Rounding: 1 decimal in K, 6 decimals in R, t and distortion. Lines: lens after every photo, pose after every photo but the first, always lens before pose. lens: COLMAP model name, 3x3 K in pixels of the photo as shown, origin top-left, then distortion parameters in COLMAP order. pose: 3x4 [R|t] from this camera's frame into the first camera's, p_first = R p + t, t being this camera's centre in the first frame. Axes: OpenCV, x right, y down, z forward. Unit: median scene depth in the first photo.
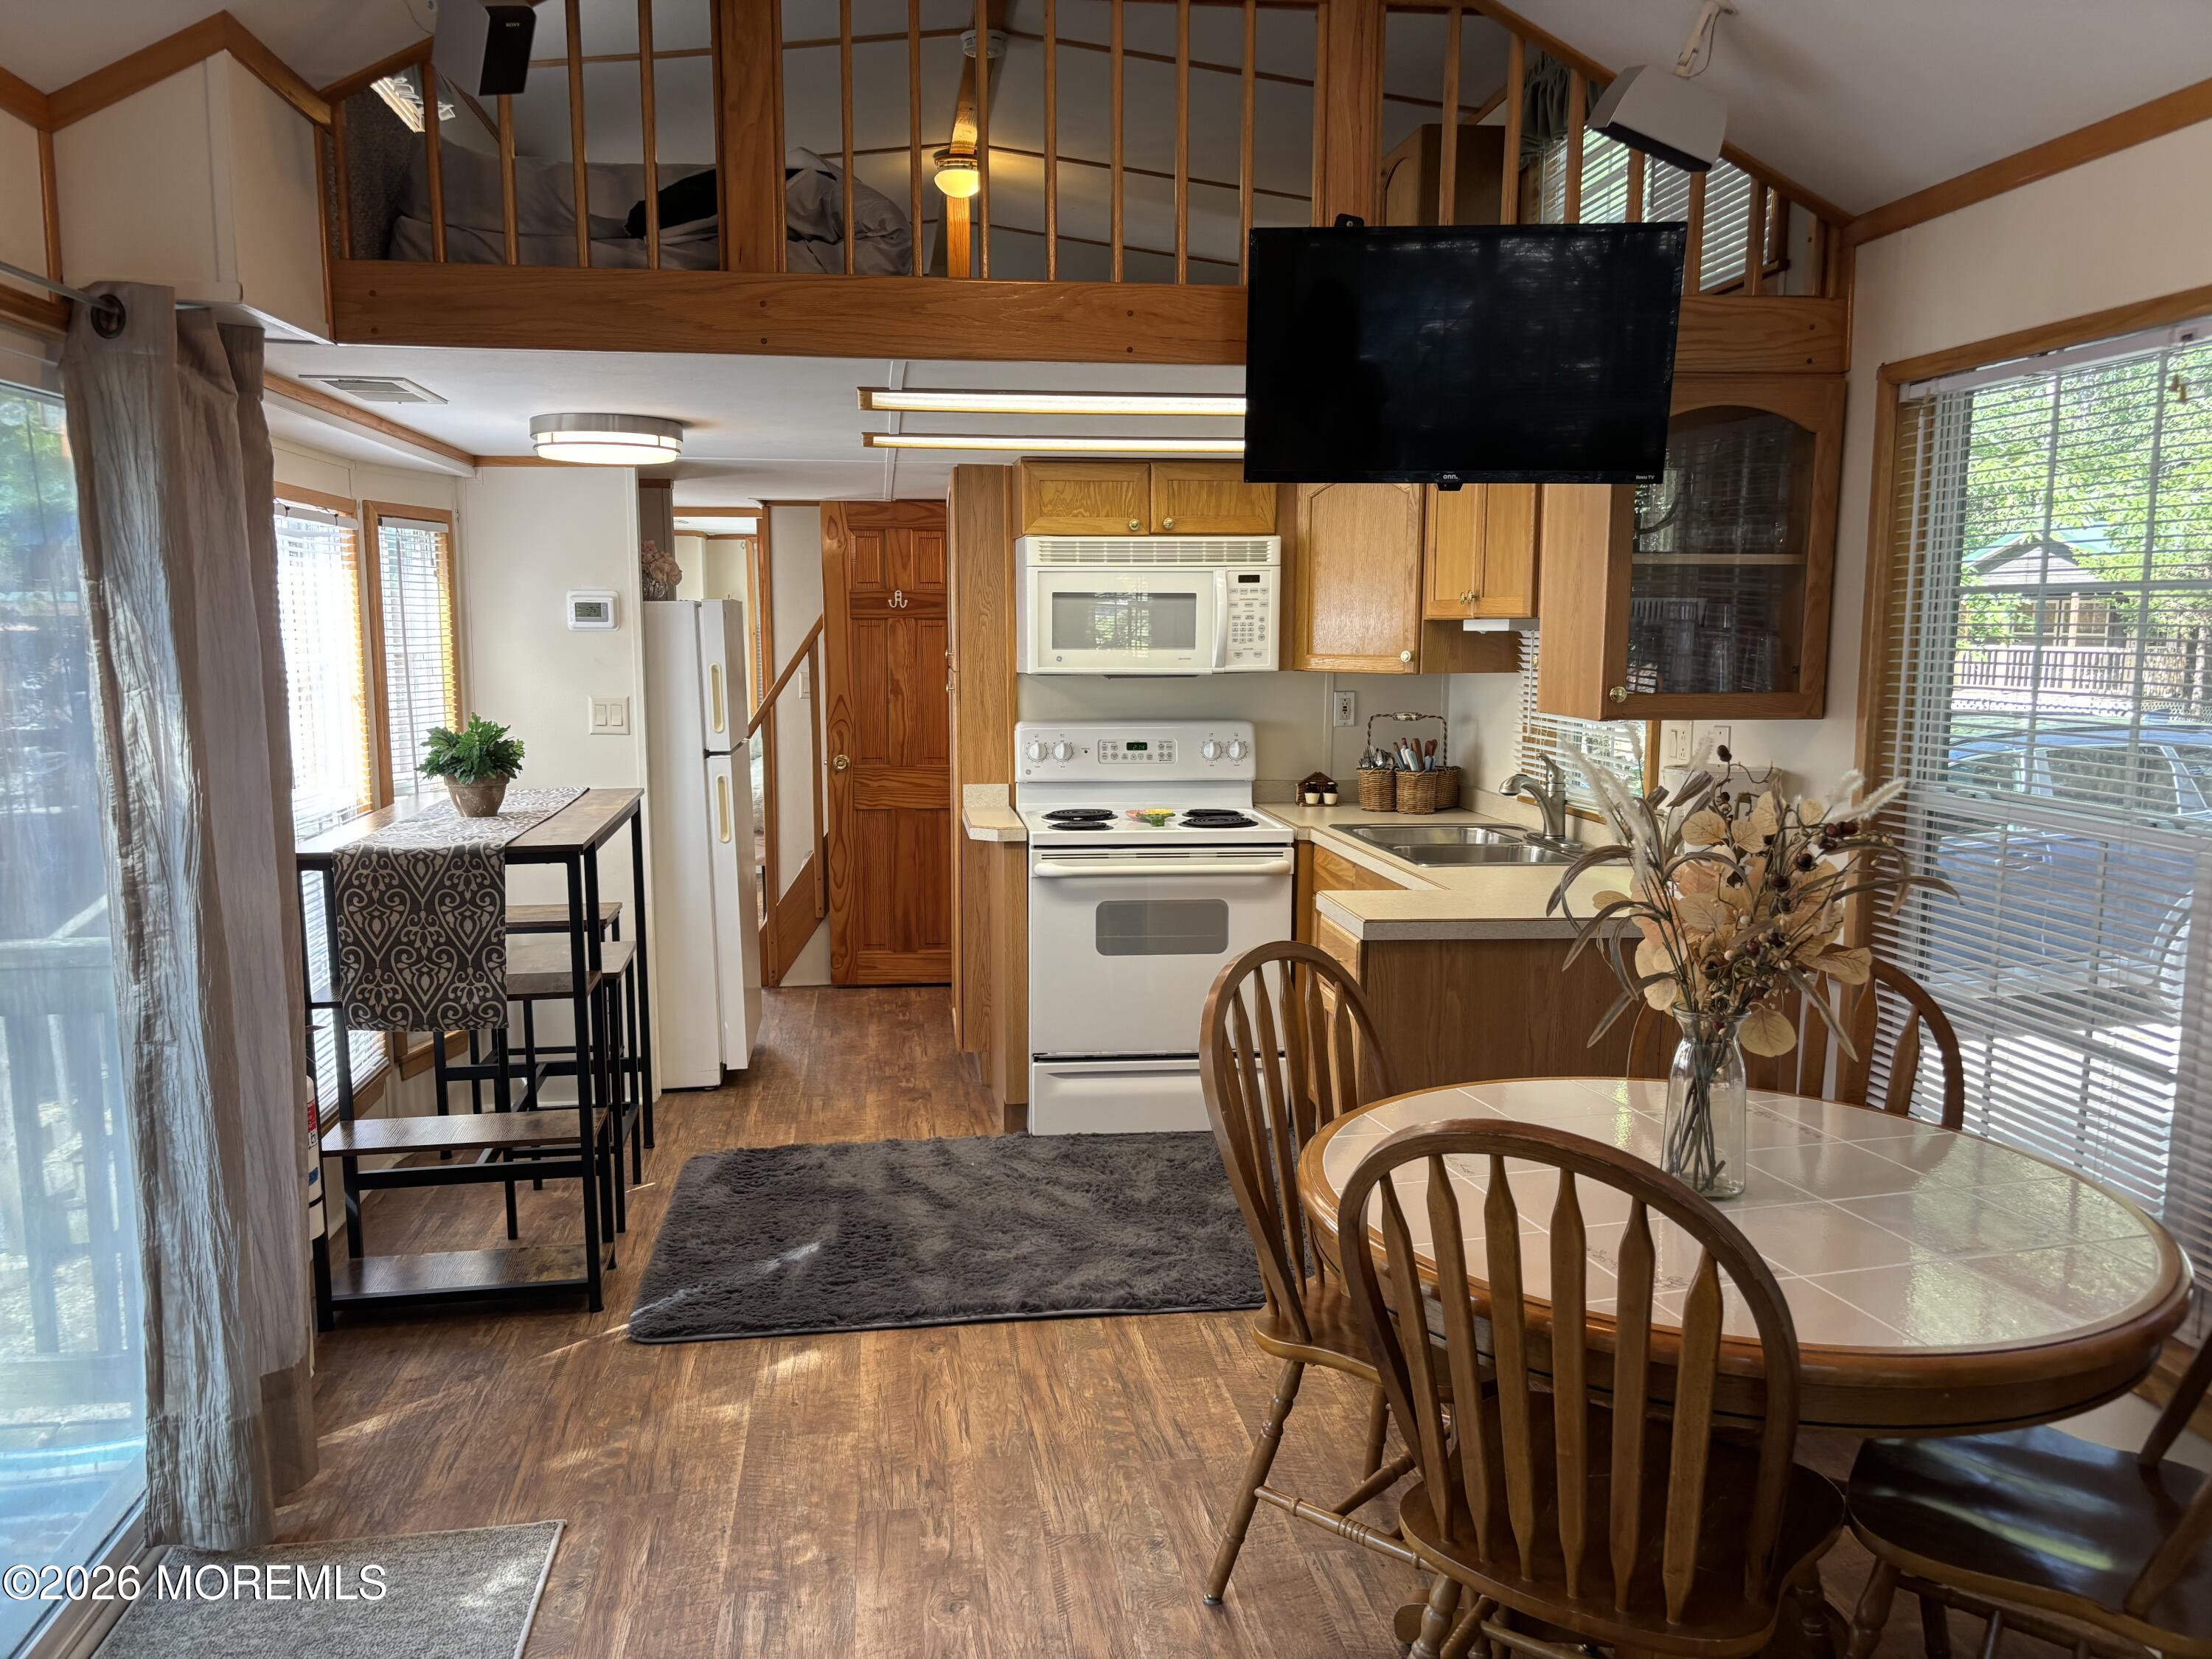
lens RADIAL K [[1669.4, 0, 1089.8], [0, 1669.4, 824.0], [0, 0, 1]] dist [0.056316, -0.063759]
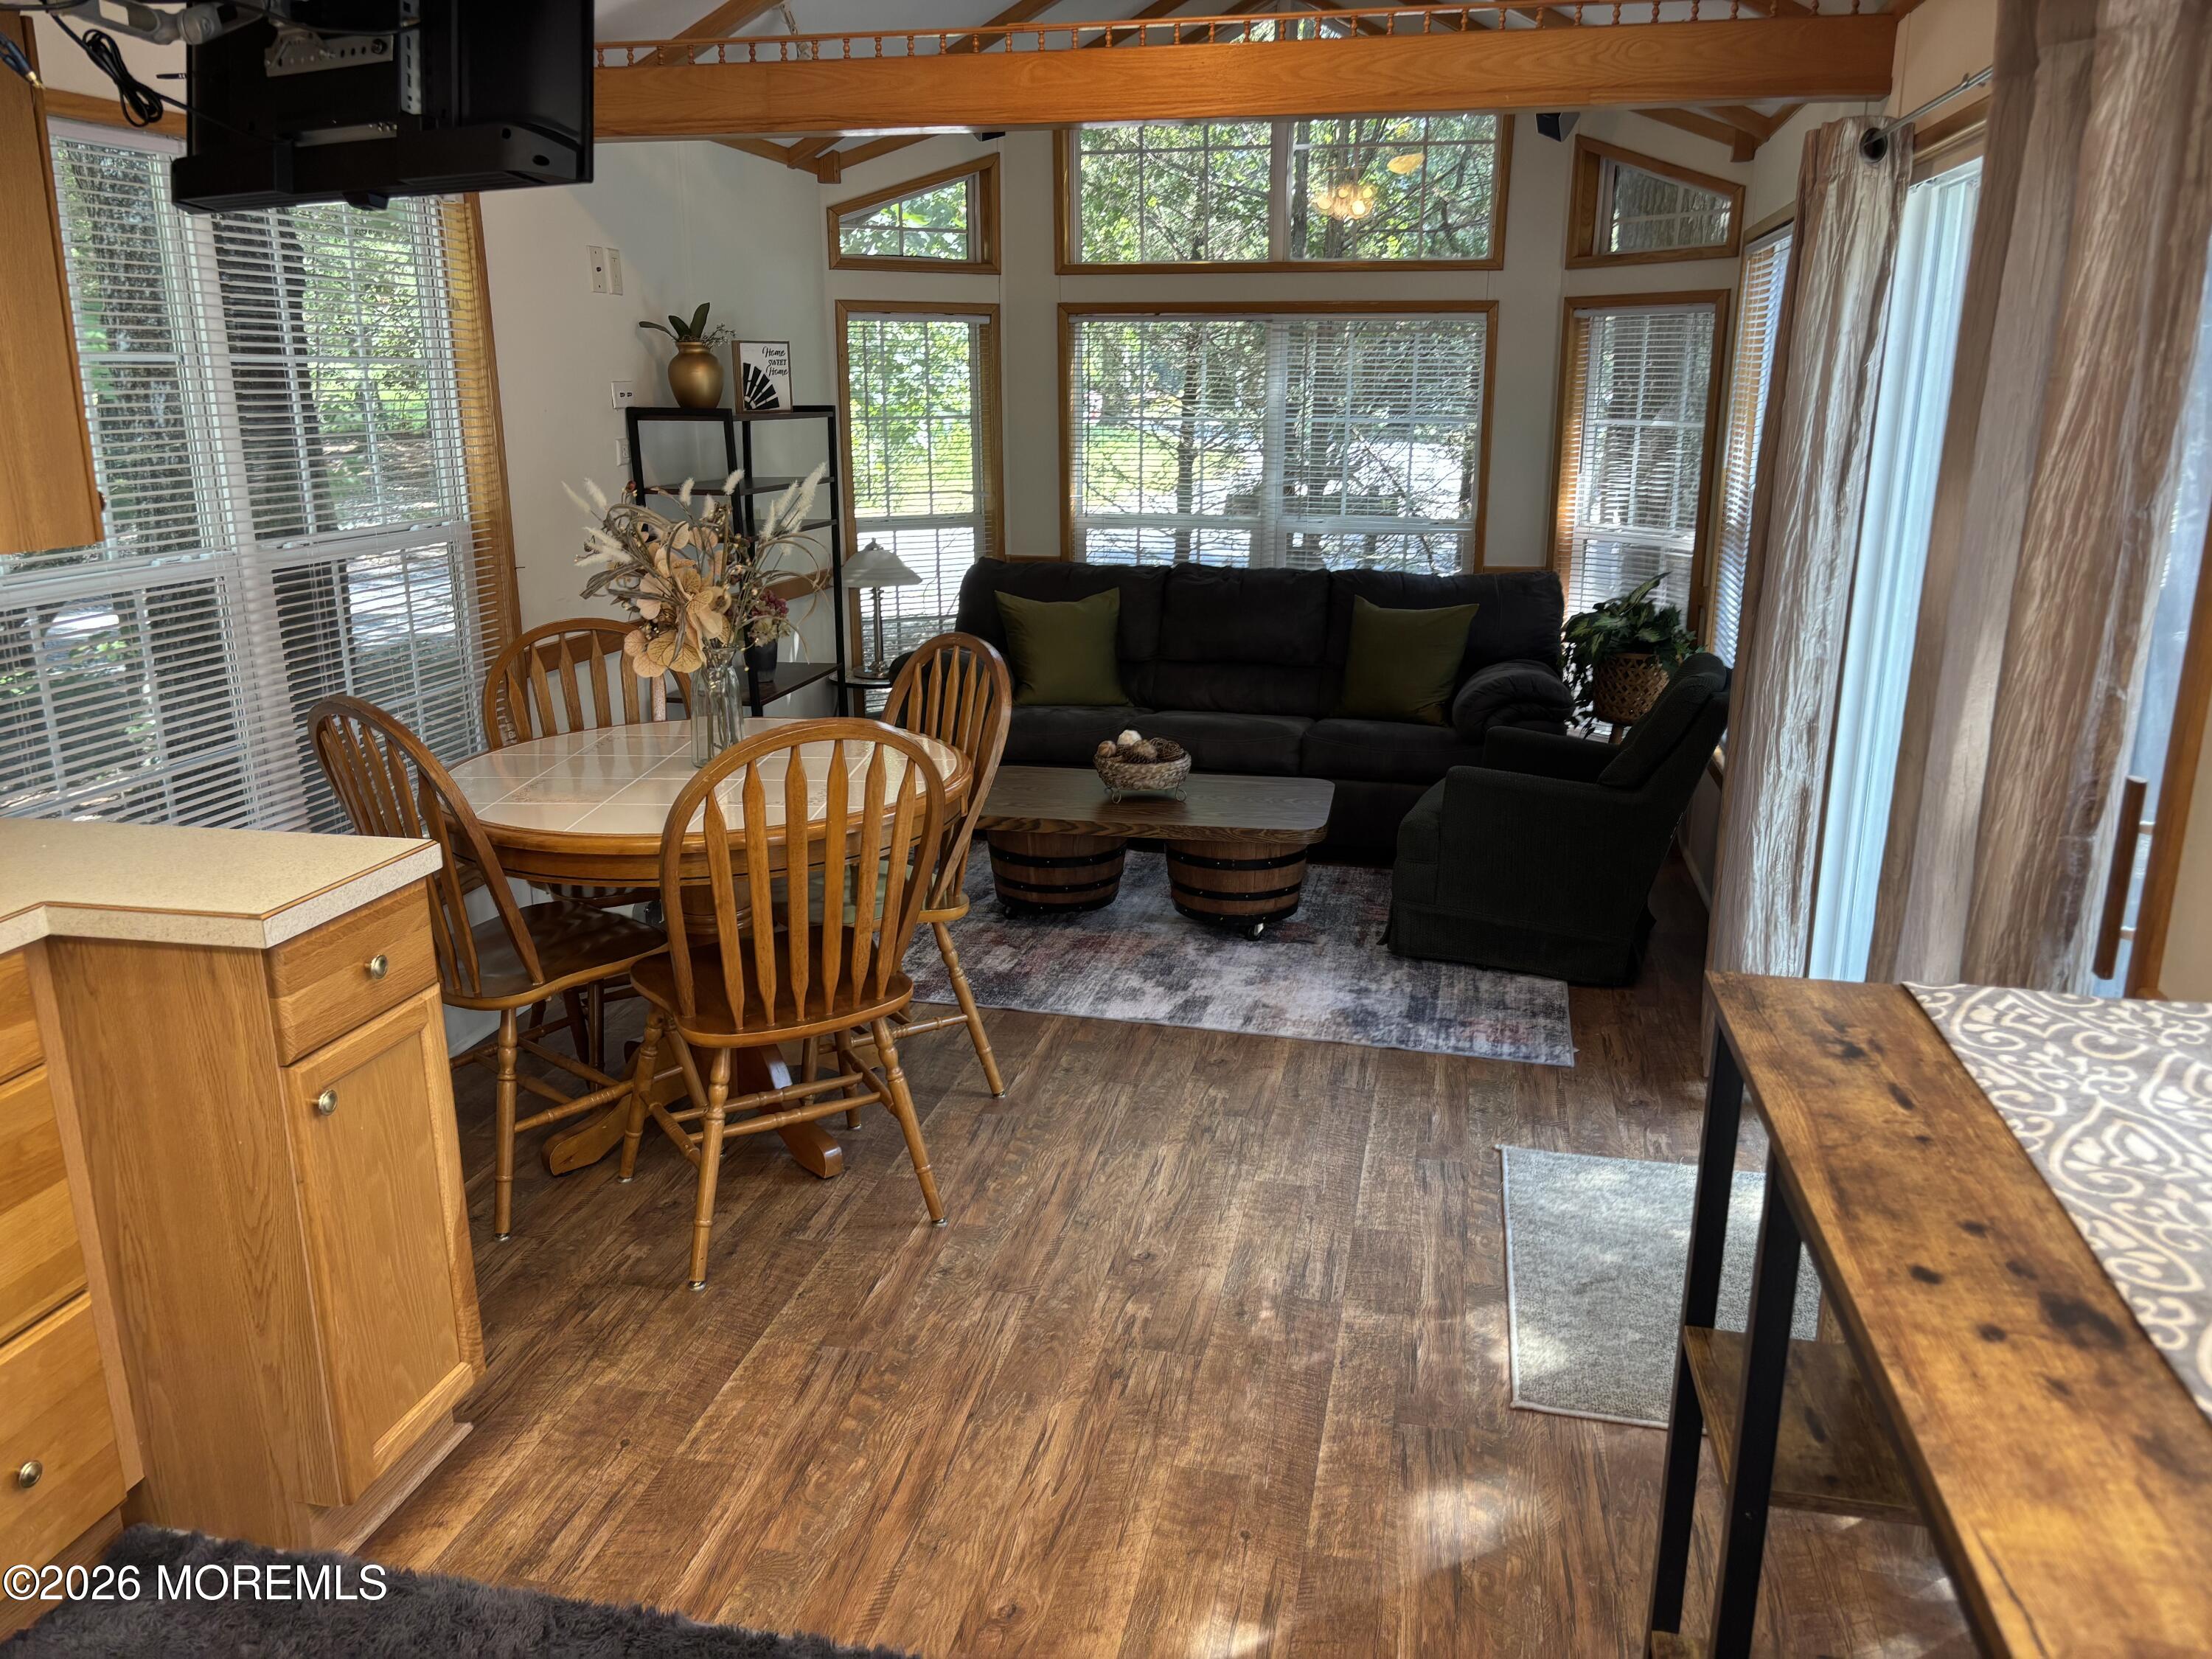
lens RADIAL K [[1669.4, 0, 1089.8], [0, 1669.4, 824.0], [0, 0, 1]] dist [0.056316, -0.063759]
pose [[-0.937604, -0.092170, 0.335267, -0.378749], [0.042035, 0.927108, 0.372429, -0.231148], [-0.345156, 0.363284, -0.865386, 1.784696]]
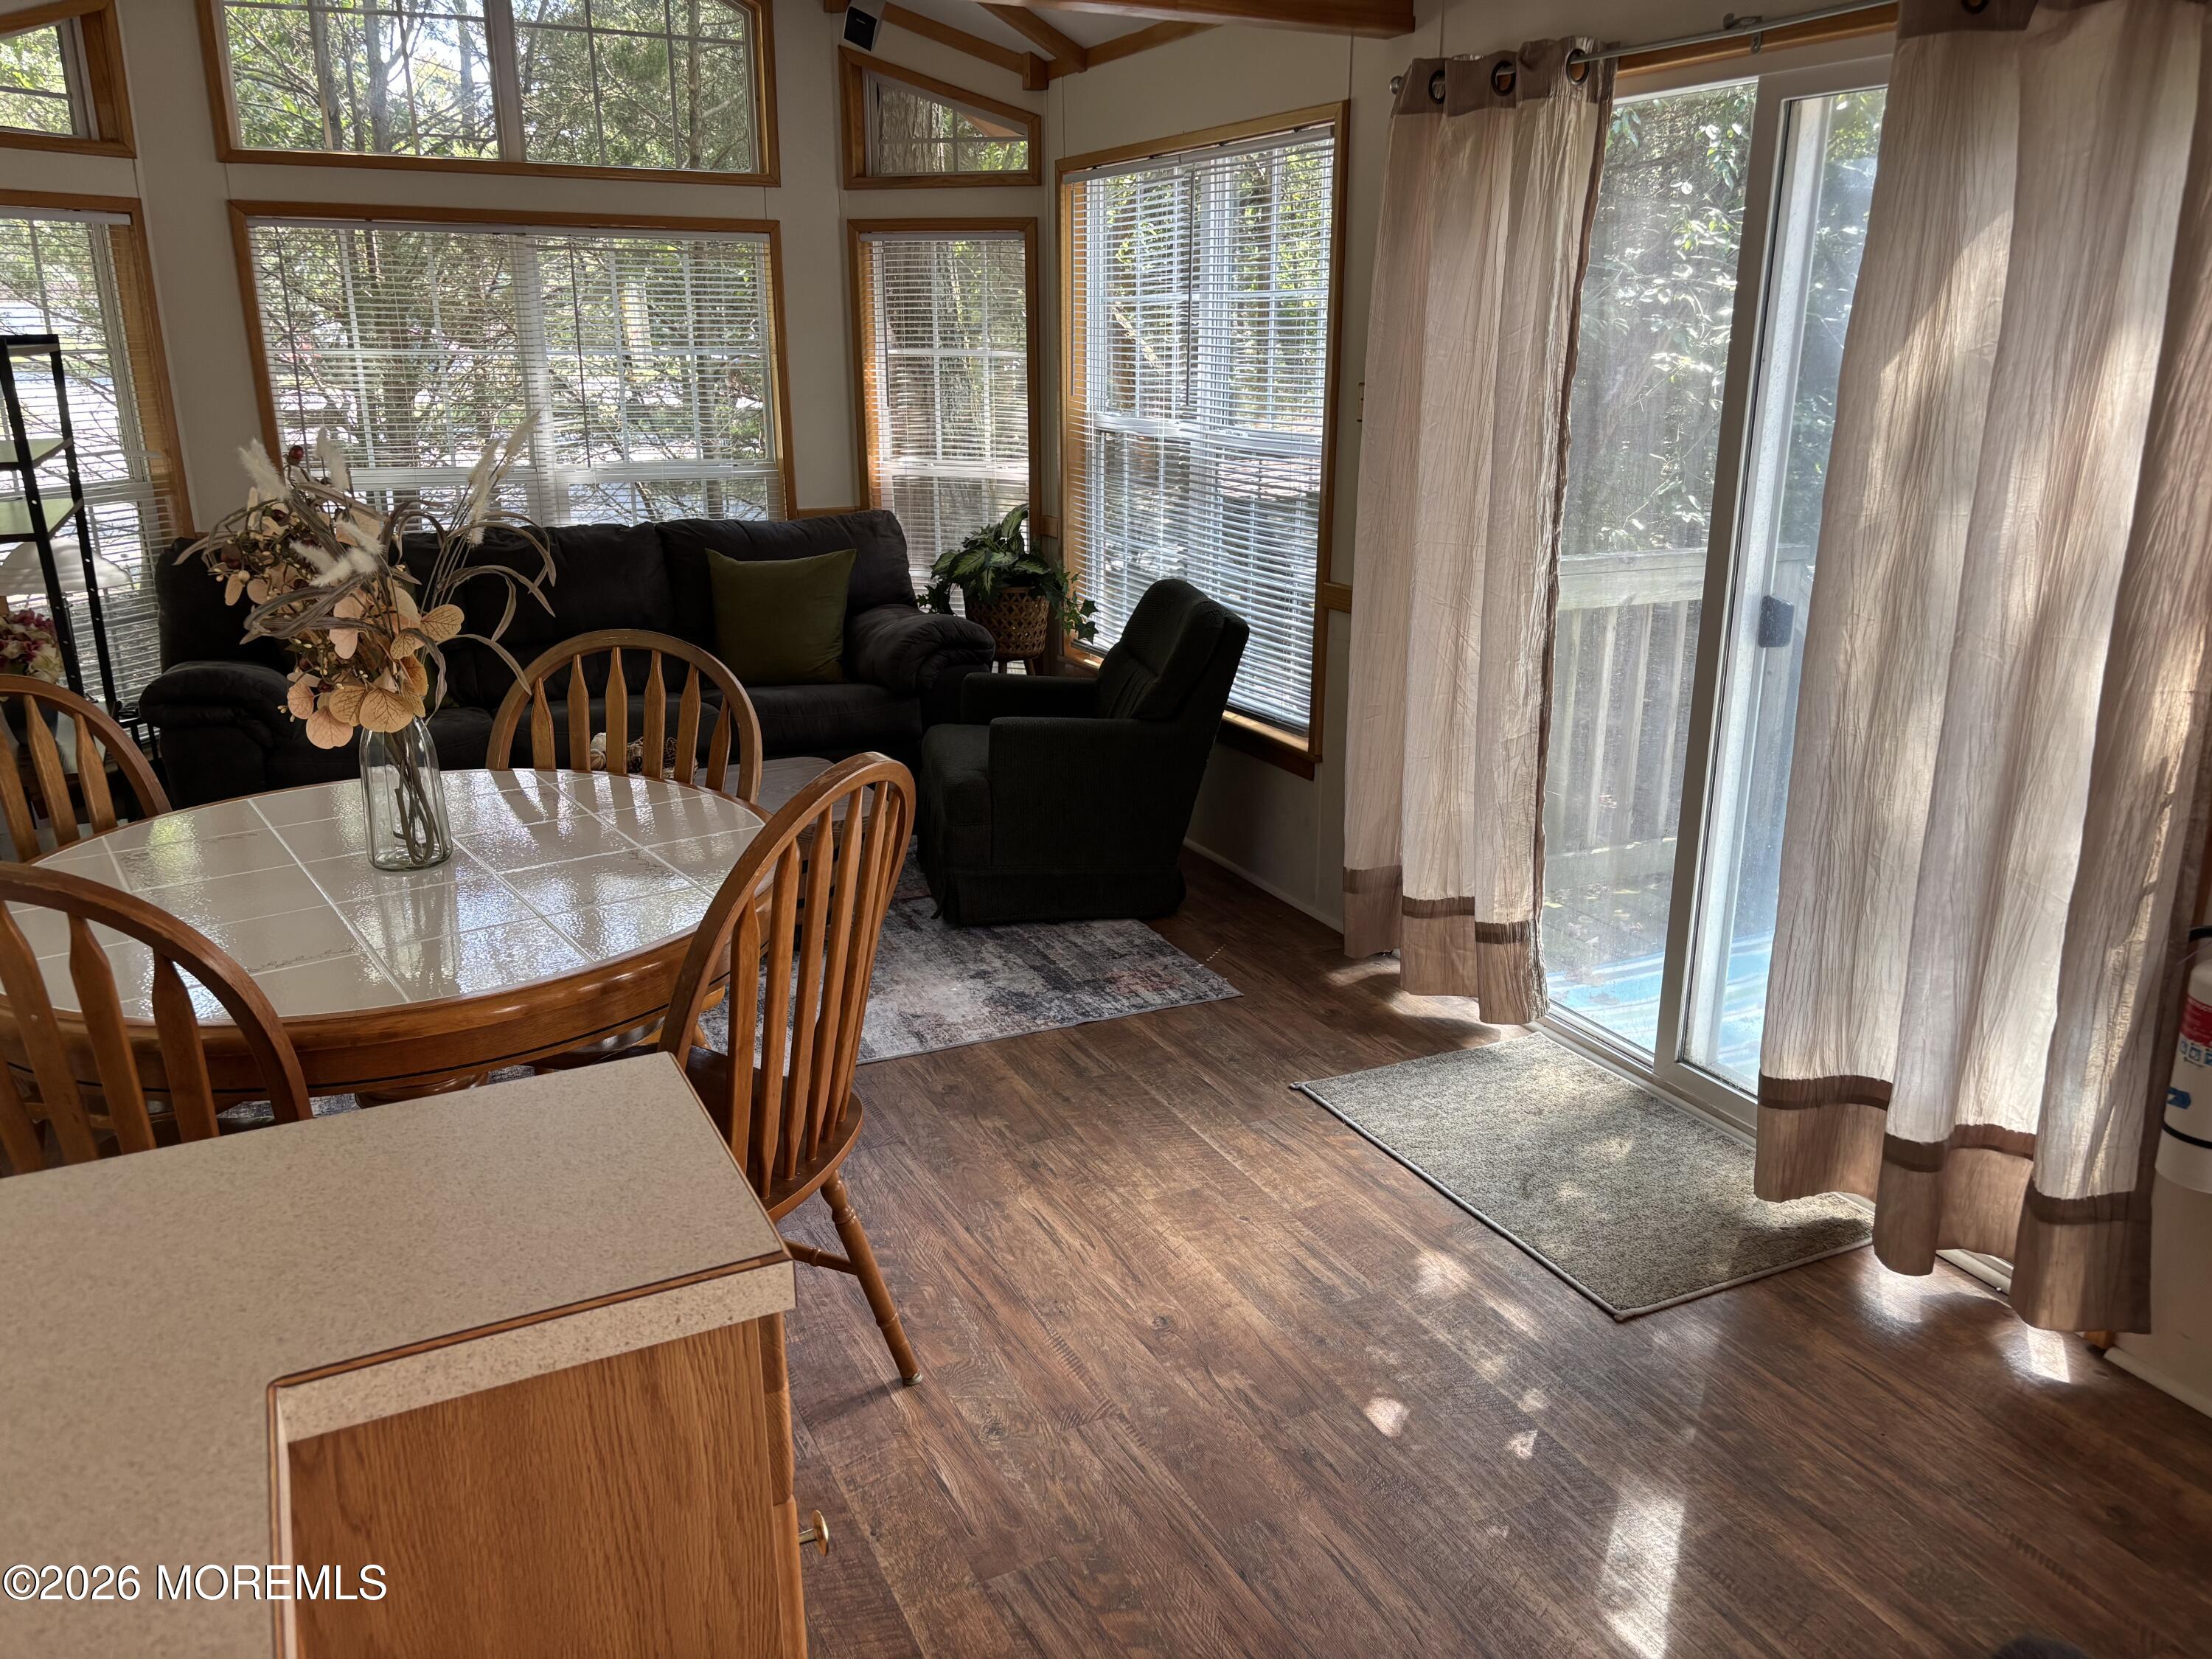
lens RADIAL K [[1669.4, 0, 1089.8], [0, 1669.4, 824.0], [0, 0, 1]] dist [0.056316, -0.063759]
pose [[-0.948343, 0.087995, -0.304799, 0.223927], [-0.044298, 0.914621, 0.401879, -0.192838], [0.314139, 0.394621, -0.863476, 1.619738]]
